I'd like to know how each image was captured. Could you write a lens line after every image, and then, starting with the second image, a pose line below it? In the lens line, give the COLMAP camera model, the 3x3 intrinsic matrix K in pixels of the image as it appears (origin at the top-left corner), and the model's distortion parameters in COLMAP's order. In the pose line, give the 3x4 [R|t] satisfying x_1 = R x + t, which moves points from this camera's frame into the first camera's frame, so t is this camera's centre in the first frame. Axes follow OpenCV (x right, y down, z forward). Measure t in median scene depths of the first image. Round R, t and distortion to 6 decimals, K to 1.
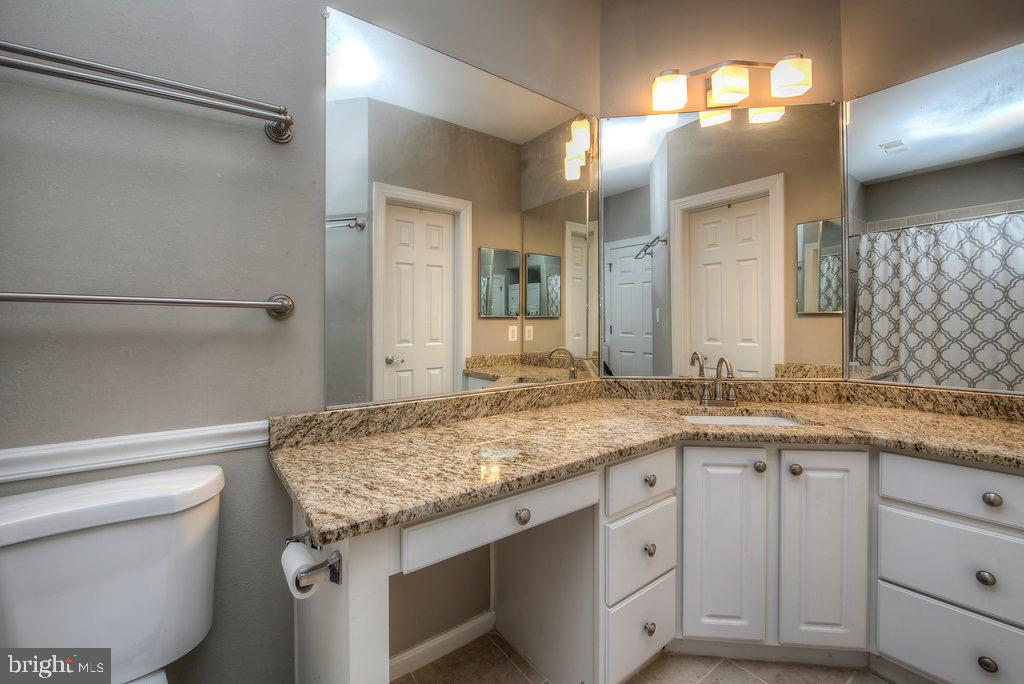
lens RADIAL K [[435.6, 0, 511.9], [0, 435.6, 326.4], [0, 0, 1]] dist [-0.003031, -0.000204]
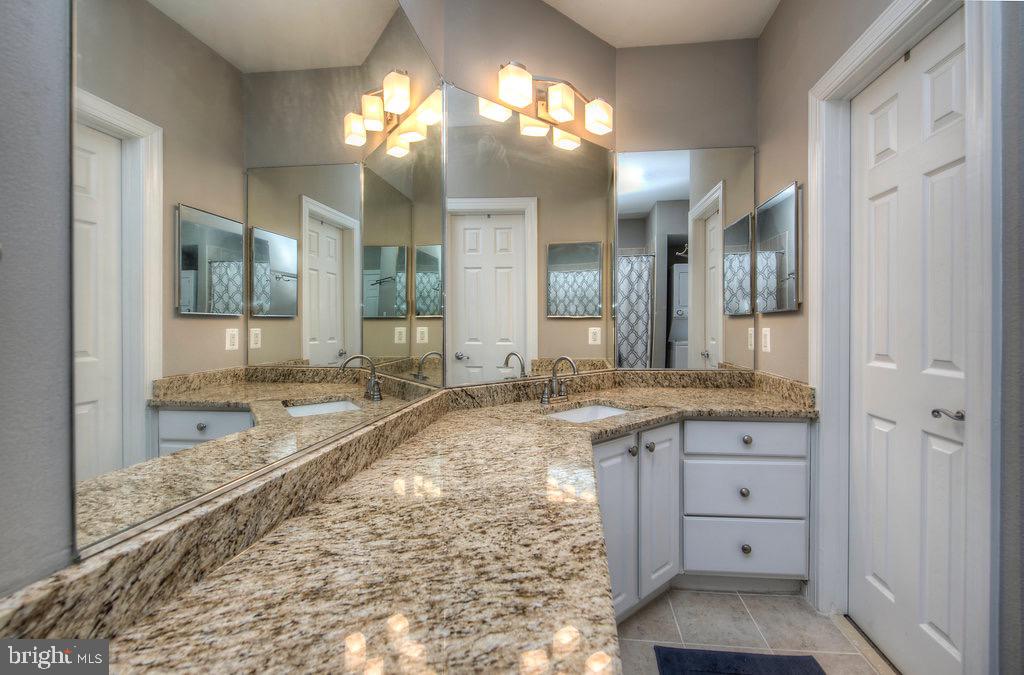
lens RADIAL K [[416.2, 0, 548.5], [0, 416.2, 332.3], [0, 0, 1]] dist [0.016988, -0.006211]
pose [[0.675450, -0.009446, 0.737345, -0.333557], [0.003232, 0.999946, 0.009850, 0.001174], [-0.737398, -0.004270, 0.675445, 0.382663]]
